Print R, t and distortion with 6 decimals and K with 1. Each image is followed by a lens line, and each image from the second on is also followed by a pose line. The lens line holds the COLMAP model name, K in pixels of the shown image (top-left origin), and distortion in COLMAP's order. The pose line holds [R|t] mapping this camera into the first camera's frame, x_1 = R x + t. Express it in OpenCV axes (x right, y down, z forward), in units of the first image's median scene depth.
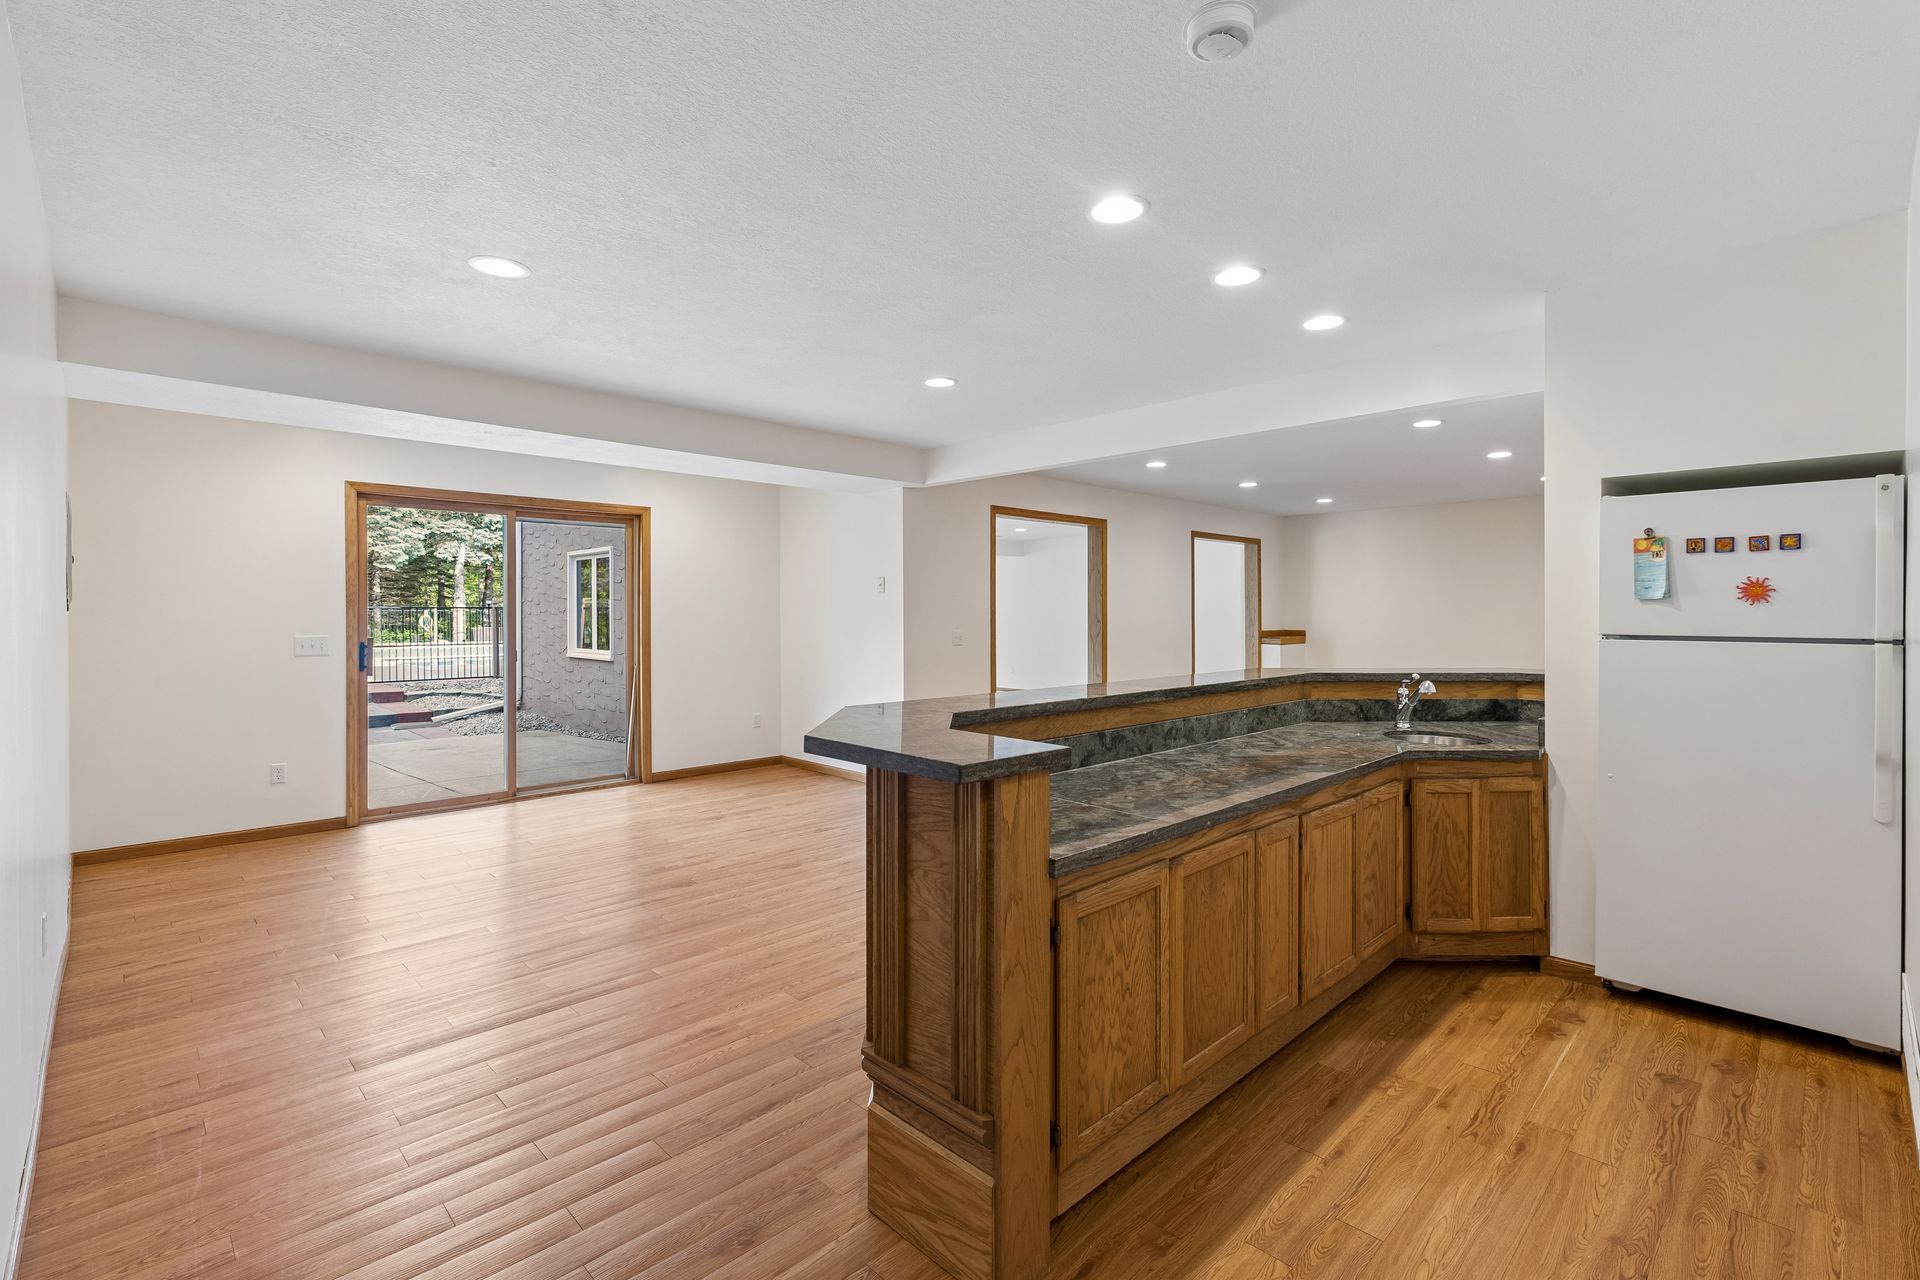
lens RADIAL K [[861.7, 0, 963.6], [0, 861.7, 625.9], [0, 0, 1]] dist [-0.001676, -0.000260]
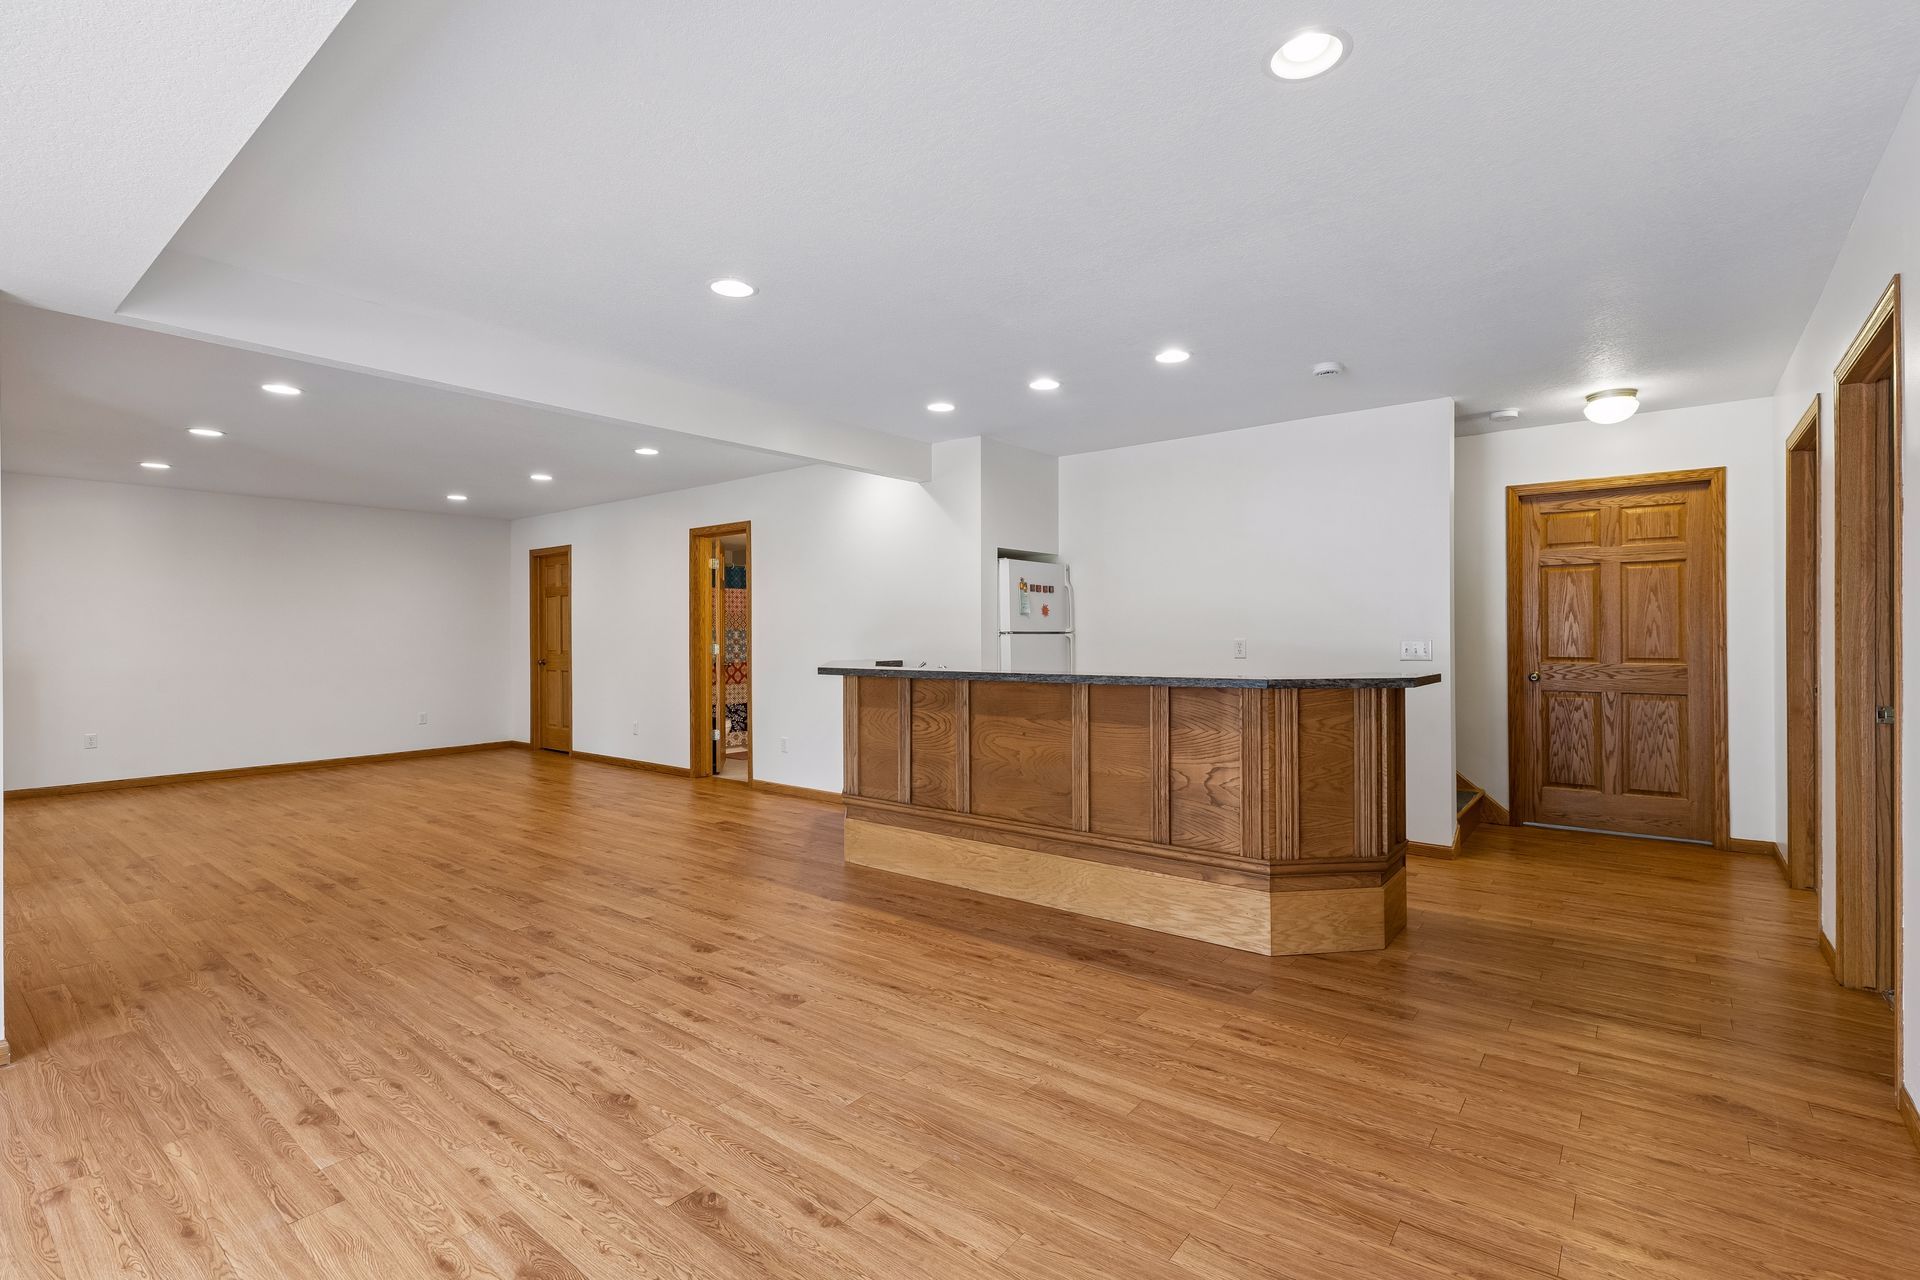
lens RADIAL K [[861.7, 0, 973.2], [0, 861.7, 636.9], [0, 0, 1]] dist [-0.001676, -0.000260]
pose [[-0.148214, -0.003807, 0.988948, -1.229472], [0.008034, 0.999955, 0.005053, 0.014967], [-0.988923, 0.008694, -0.148177, 1.471951]]
